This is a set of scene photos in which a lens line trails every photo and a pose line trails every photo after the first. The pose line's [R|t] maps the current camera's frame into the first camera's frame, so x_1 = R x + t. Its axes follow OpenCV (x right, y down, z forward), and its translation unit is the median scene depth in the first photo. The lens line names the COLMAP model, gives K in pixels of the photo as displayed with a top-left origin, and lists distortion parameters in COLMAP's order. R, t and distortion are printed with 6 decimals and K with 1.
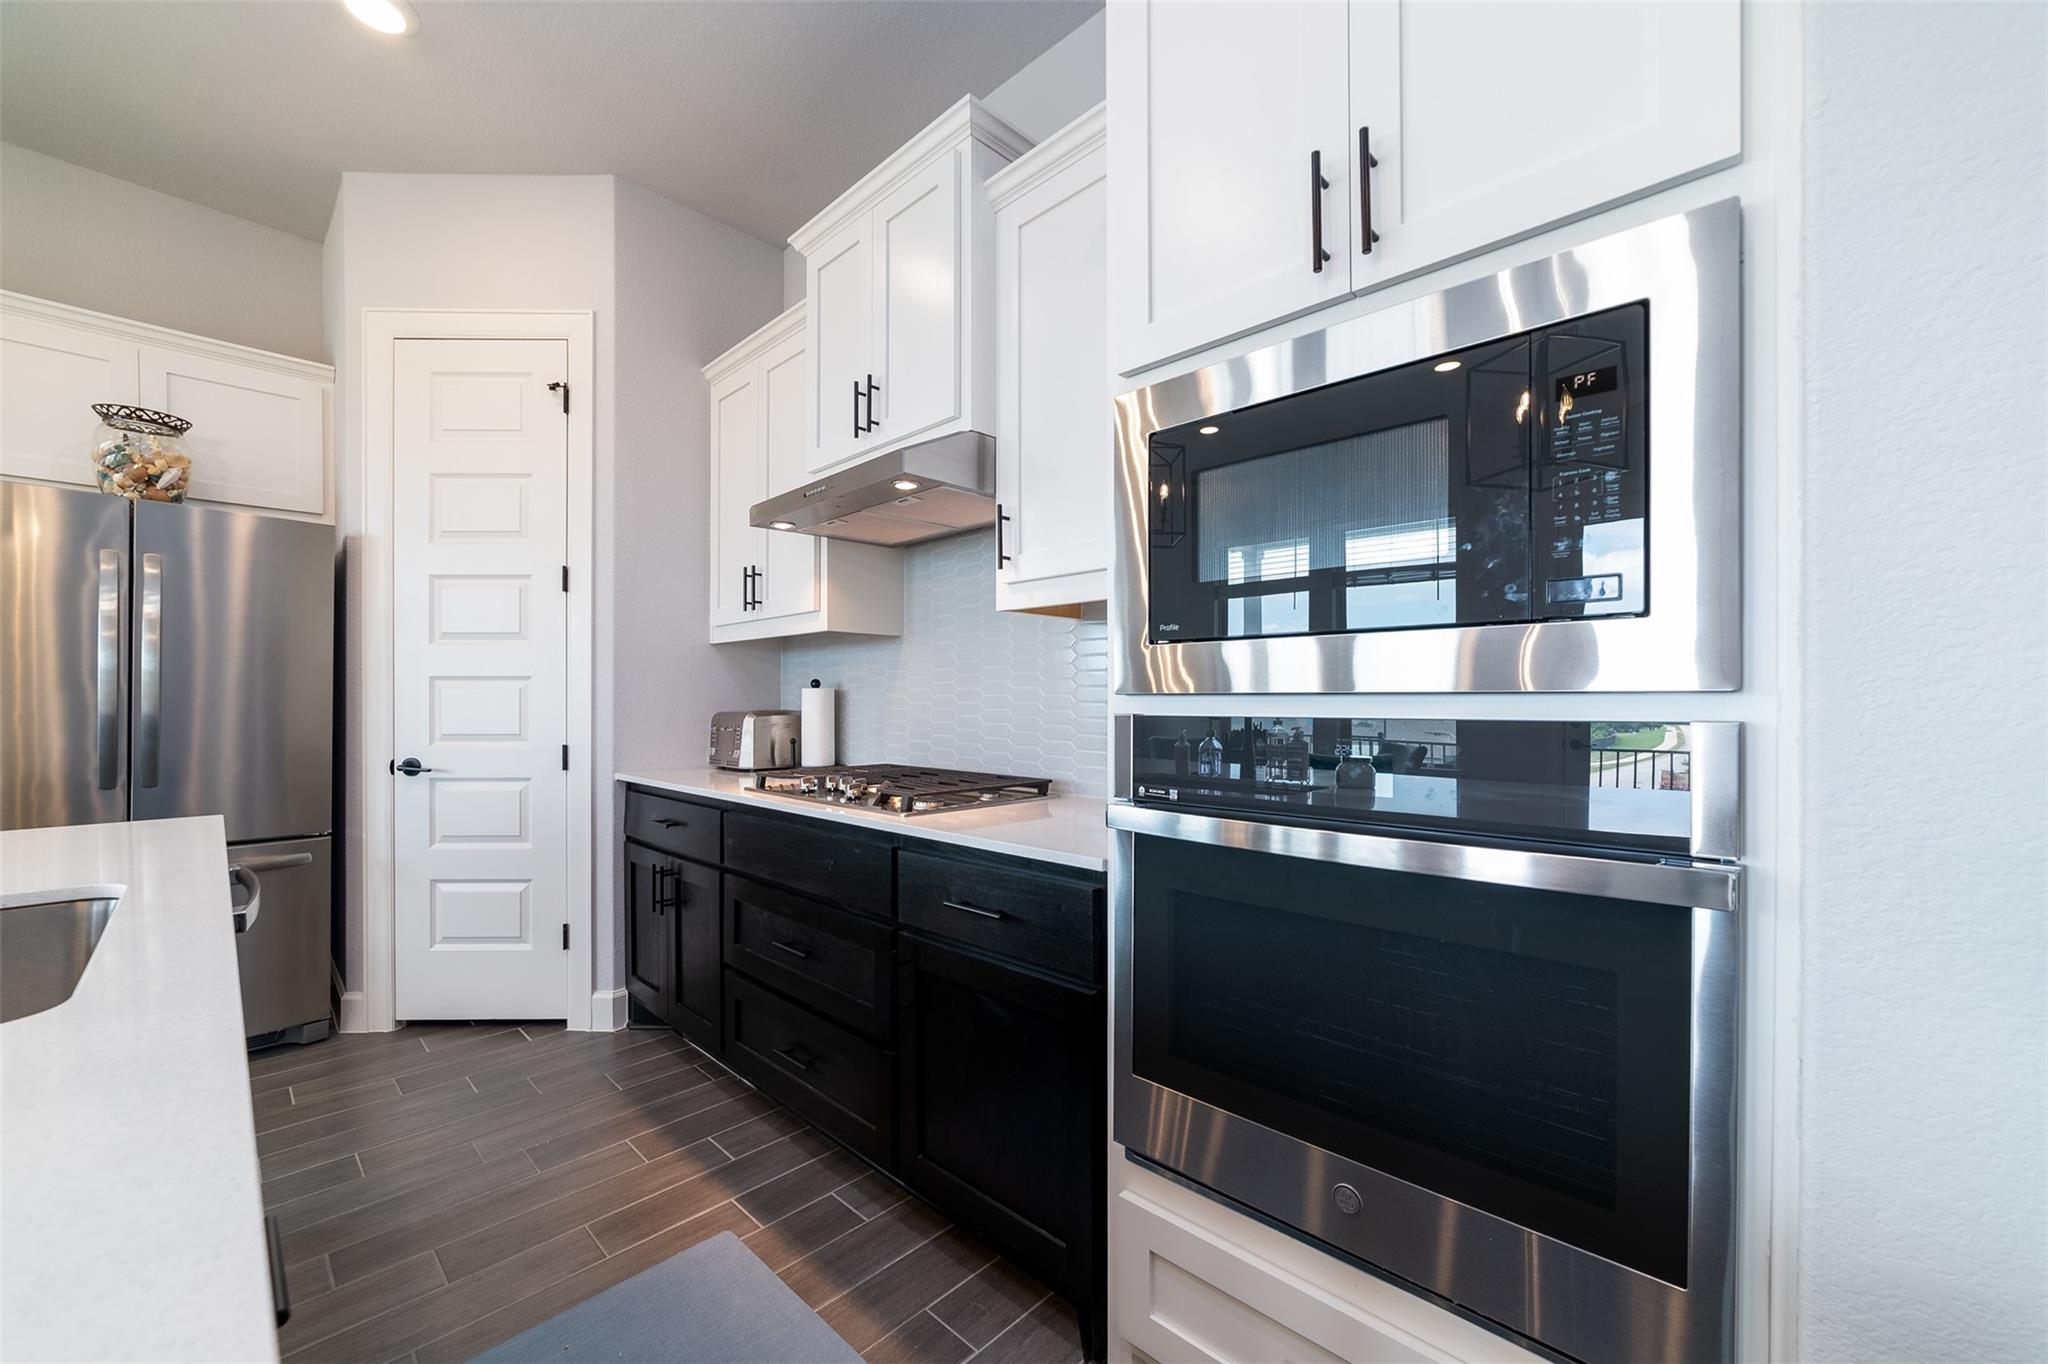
lens RADIAL K [[794.7, 0, 1034.3], [0, 794.7, 698.4], [0, 0, 1]] dist [-0.011209, 0.002309]
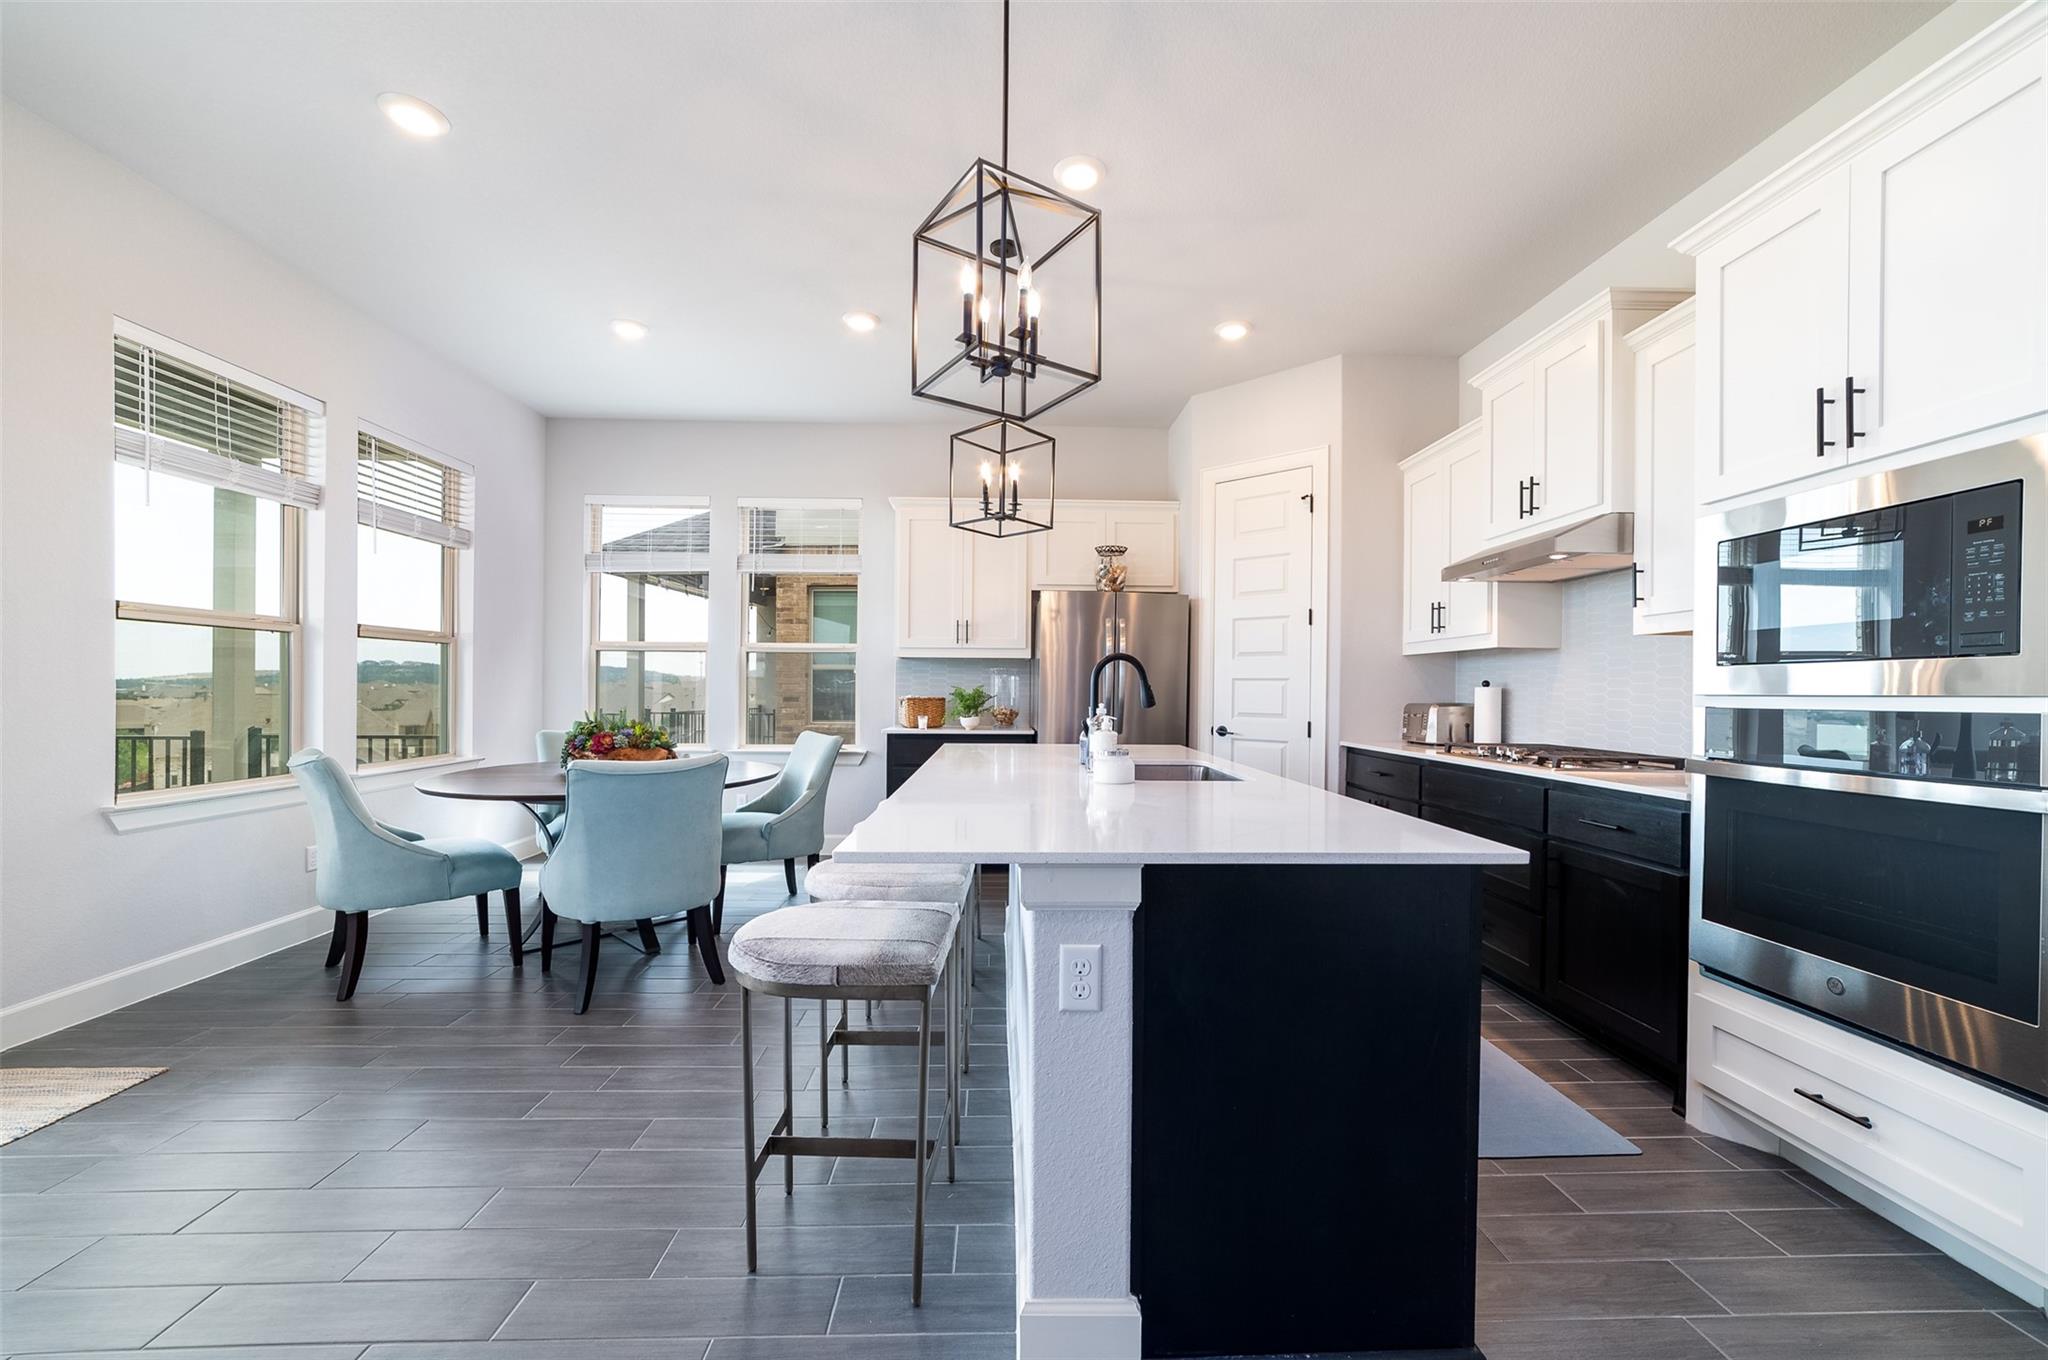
lens RADIAL K [[794.7, 0, 1017.7], [0, 794.7, 681.5], [0, 0, 1]] dist [-0.011209, 0.002309]
pose [[0.704618, 0.003768, -0.709577, 0.150430], [-0.014801, 0.999846, -0.009389, 0.002406], [0.709432, 0.017118, 0.704566, -0.650430]]
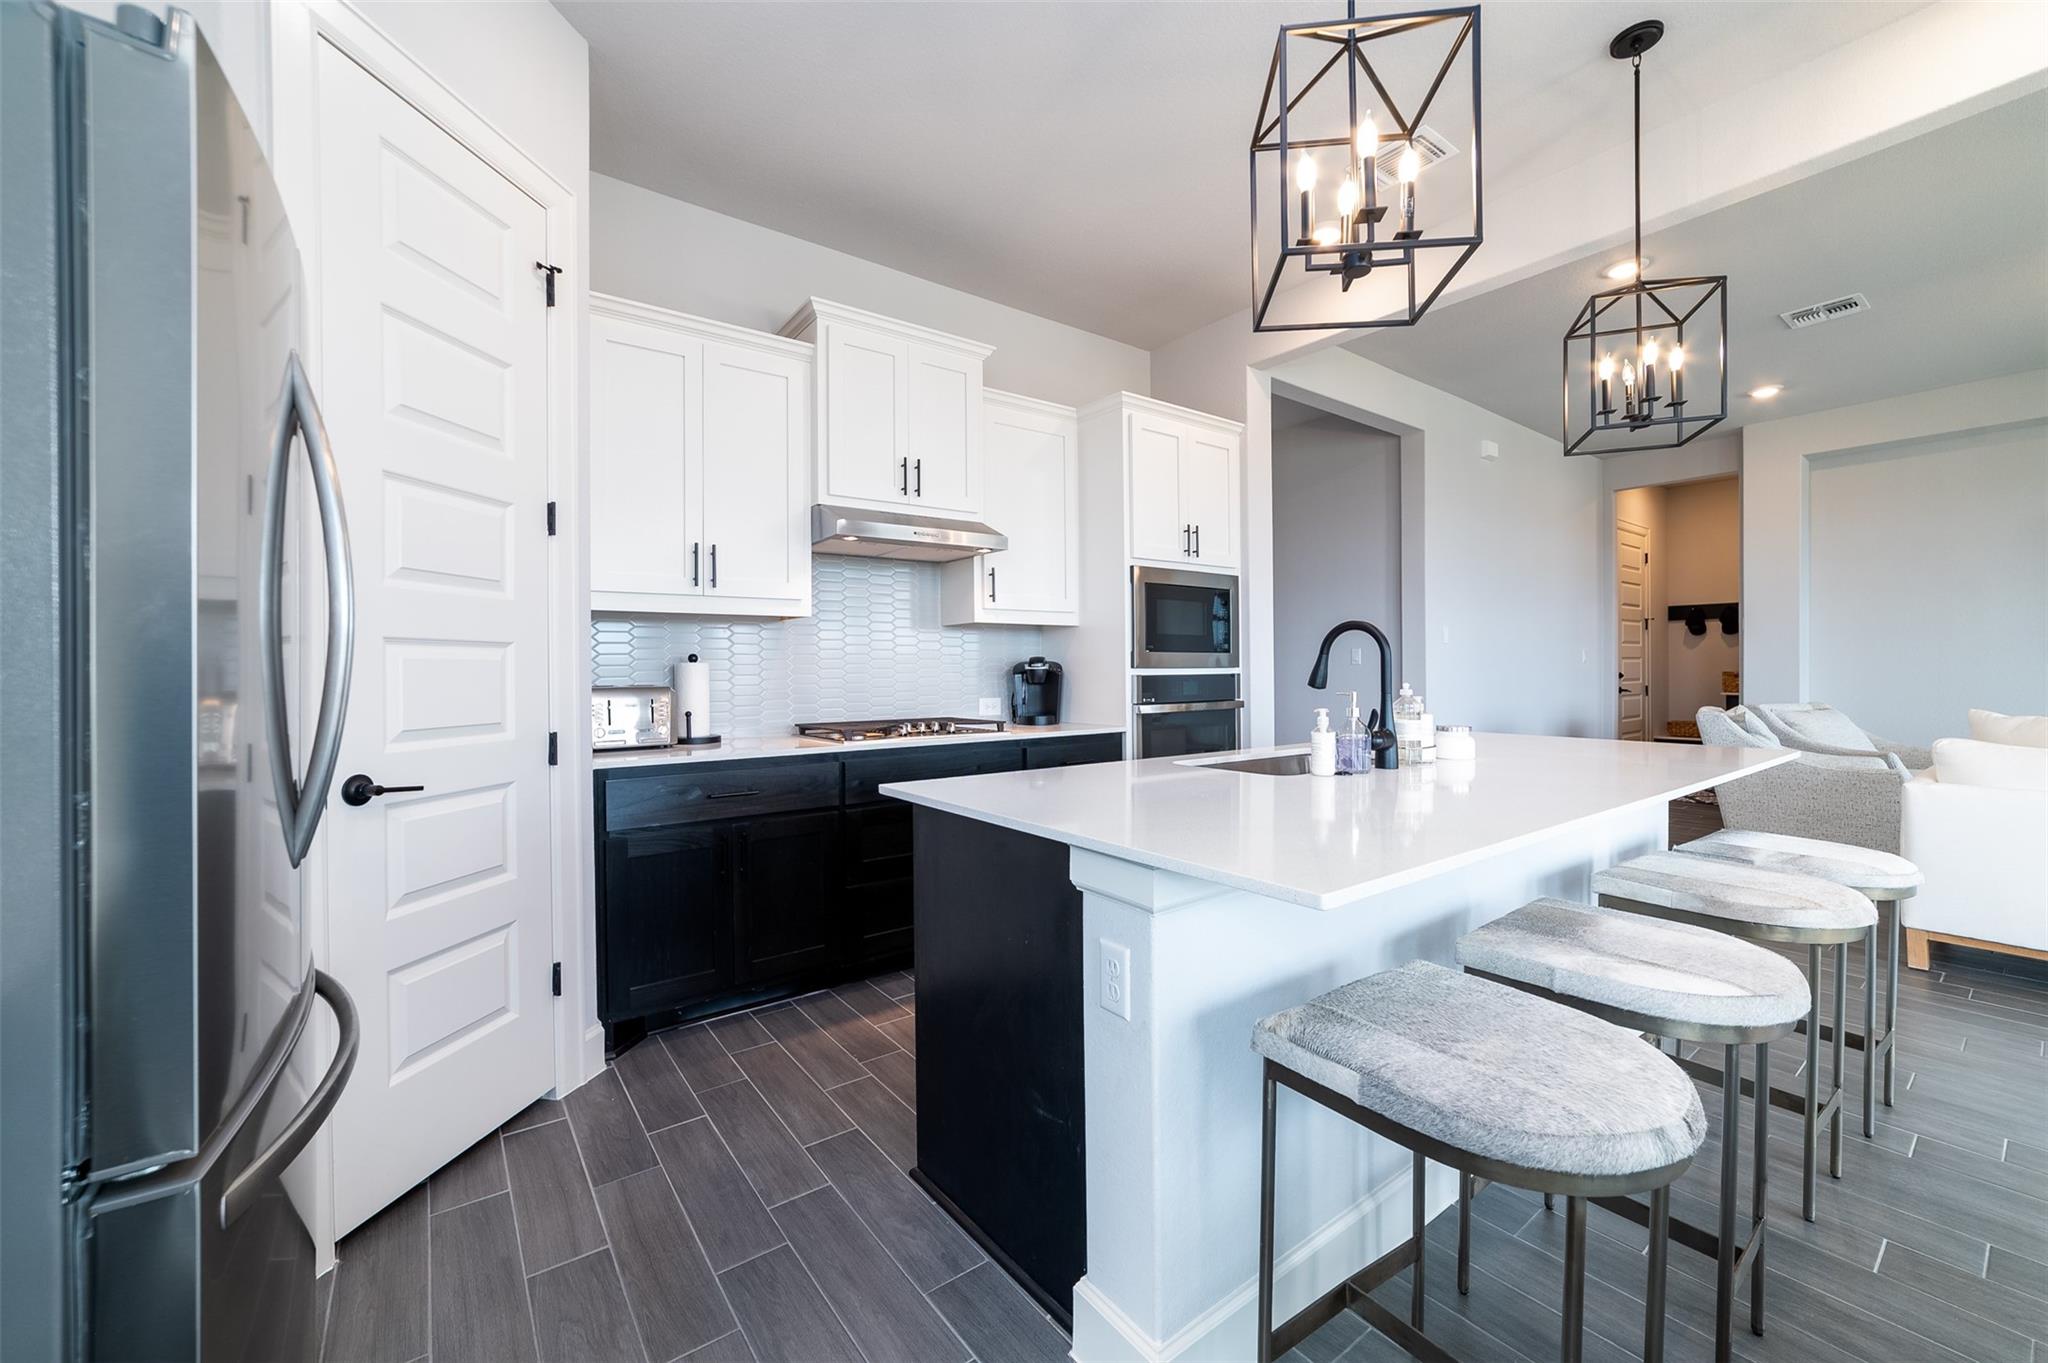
lens RADIAL K [[794.7, 0, 1030.2], [0, 794.7, 673.1], [0, 0, 1]] dist [-0.011209, 0.002309]
pose [[0.166935, -0.002979, 0.985963, -1.553108], [0.007871, 0.999968, 0.001688, 0.002685], [-0.985937, 0.007478, 0.166953, 0.495412]]
